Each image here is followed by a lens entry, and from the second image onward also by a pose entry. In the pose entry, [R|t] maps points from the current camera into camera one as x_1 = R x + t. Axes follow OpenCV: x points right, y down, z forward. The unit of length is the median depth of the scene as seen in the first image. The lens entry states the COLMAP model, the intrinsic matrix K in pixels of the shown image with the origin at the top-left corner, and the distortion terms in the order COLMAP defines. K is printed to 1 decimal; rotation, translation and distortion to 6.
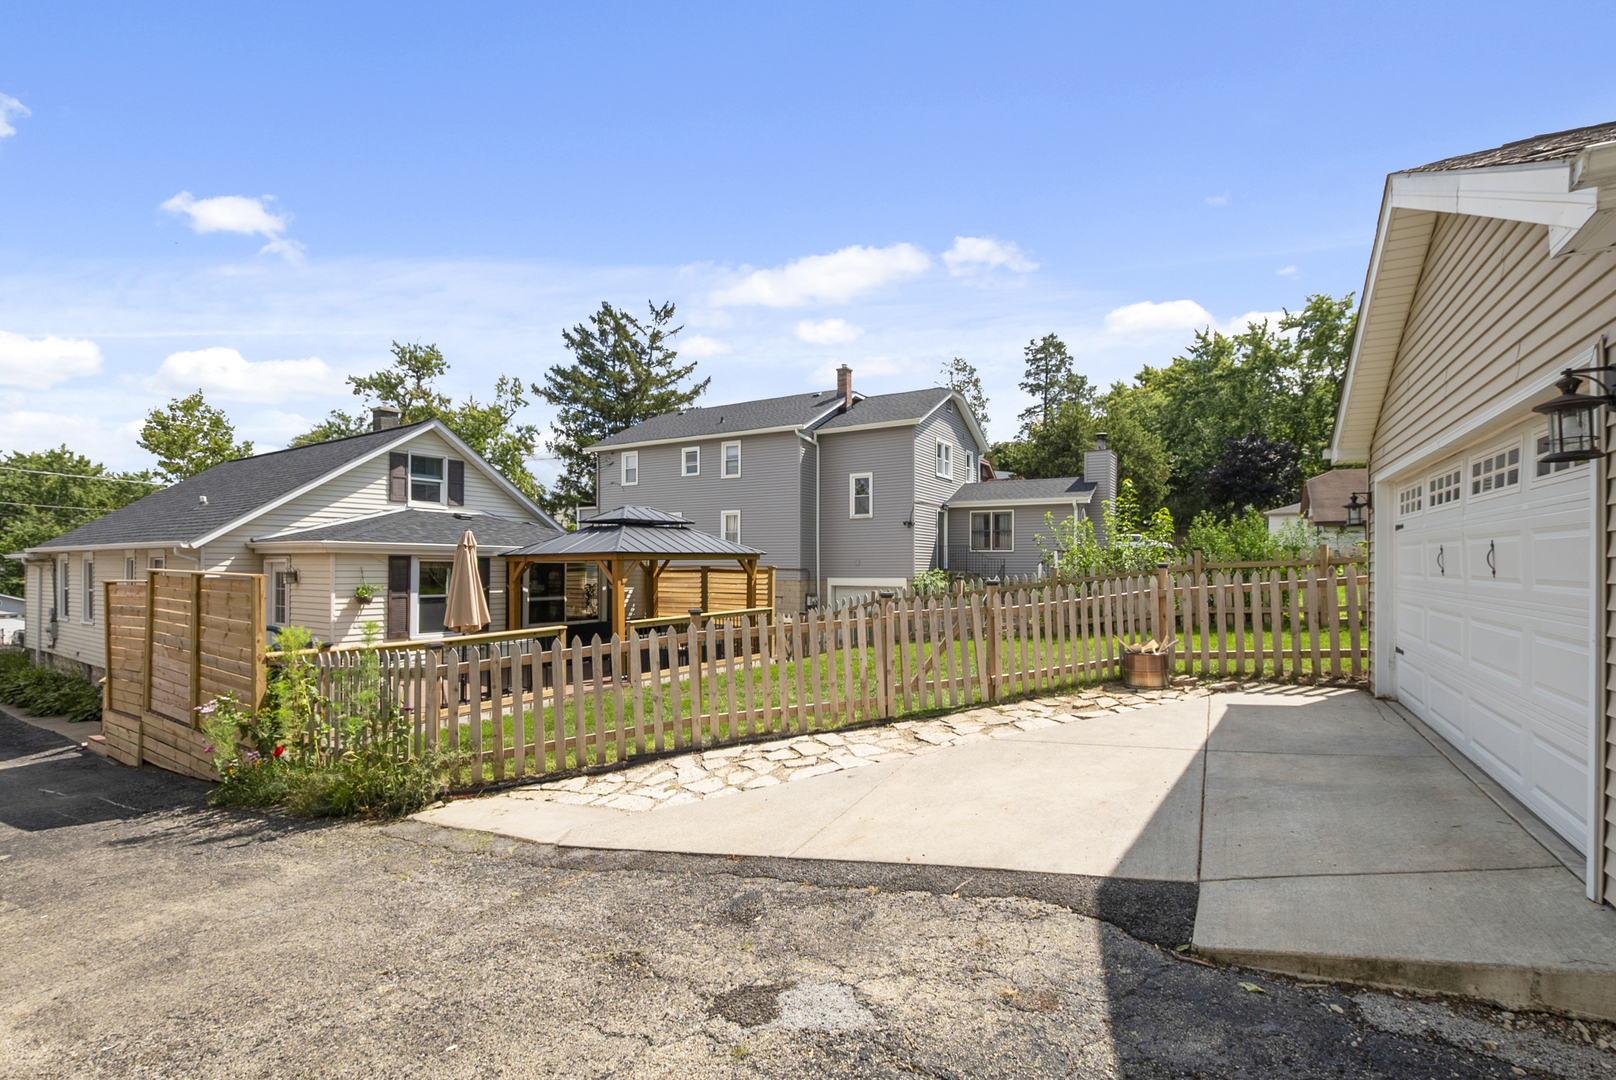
lens RADIAL K [[717.3, 0, 808.6], [0, 717.3, 545.7], [0, 0, 1]] dist [0.000150, -0.000075]
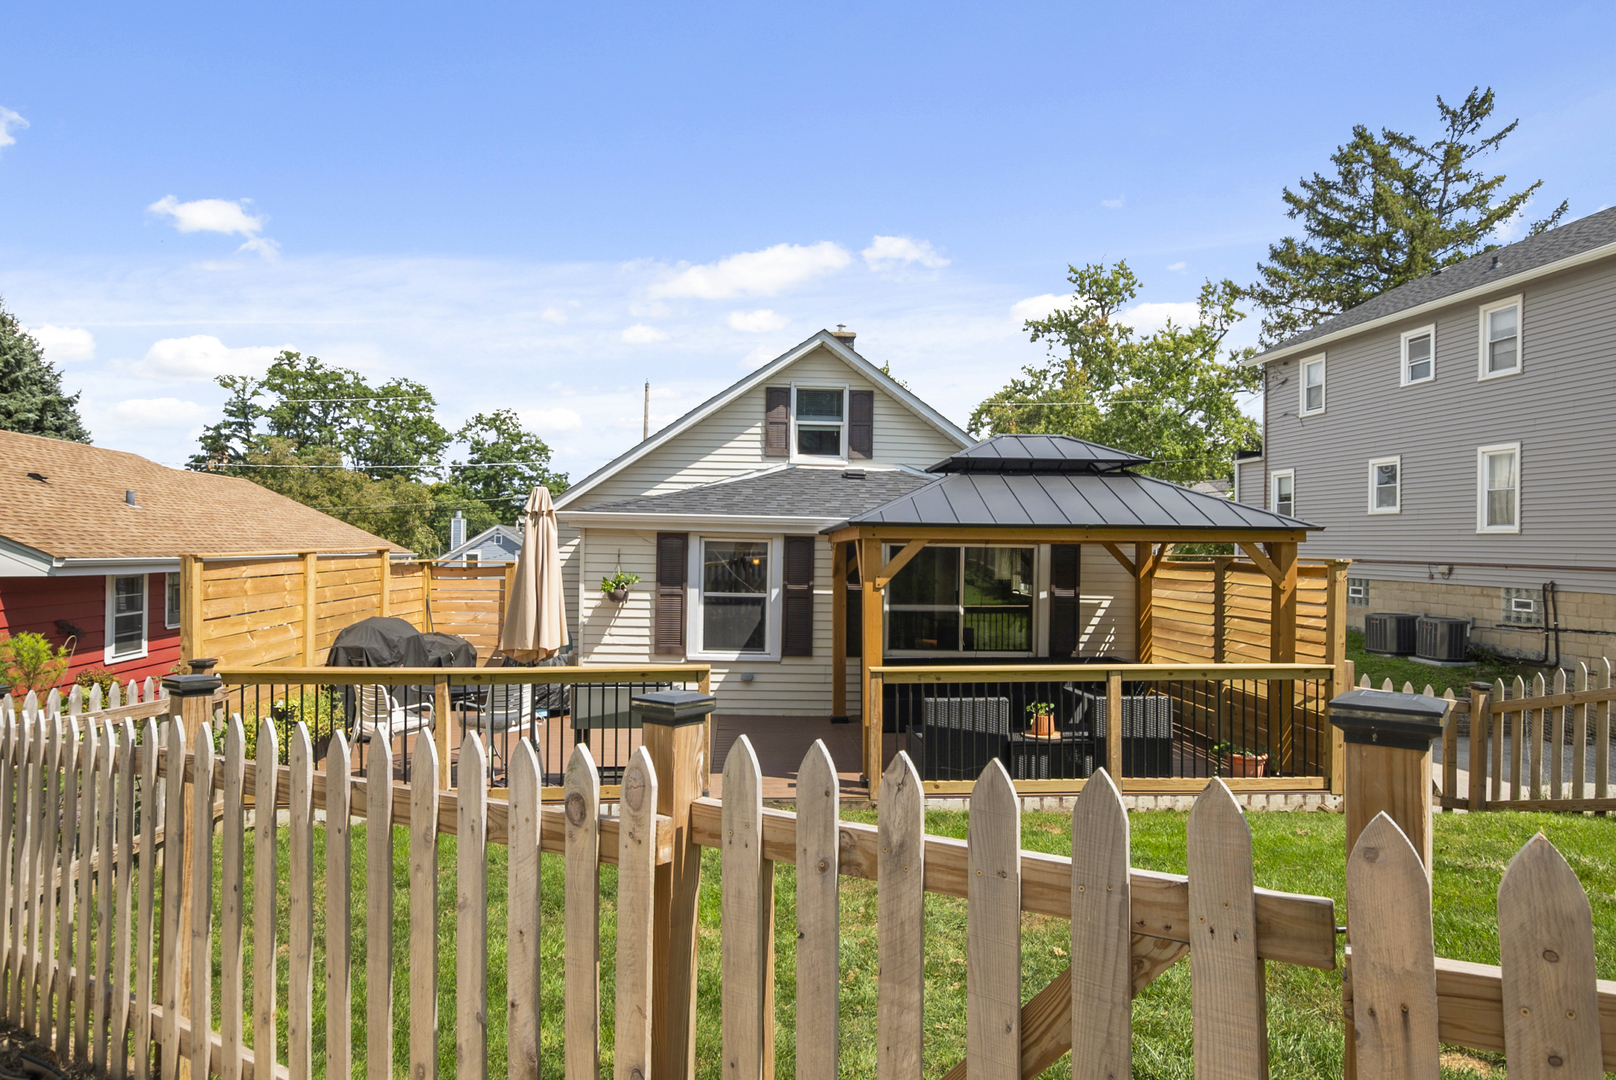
lens RADIAL K [[947.4, 0, 805.8], [0, 947.4, 542.7], [0, 0, 1]] dist [-0.000166, -0.000590]
pose [[0.636371, 0.006306, -0.771357, 0.045084], [0.006560, 0.999886, 0.013586, 0.002800], [0.771355, -0.013706, 0.636257, 0.120729]]
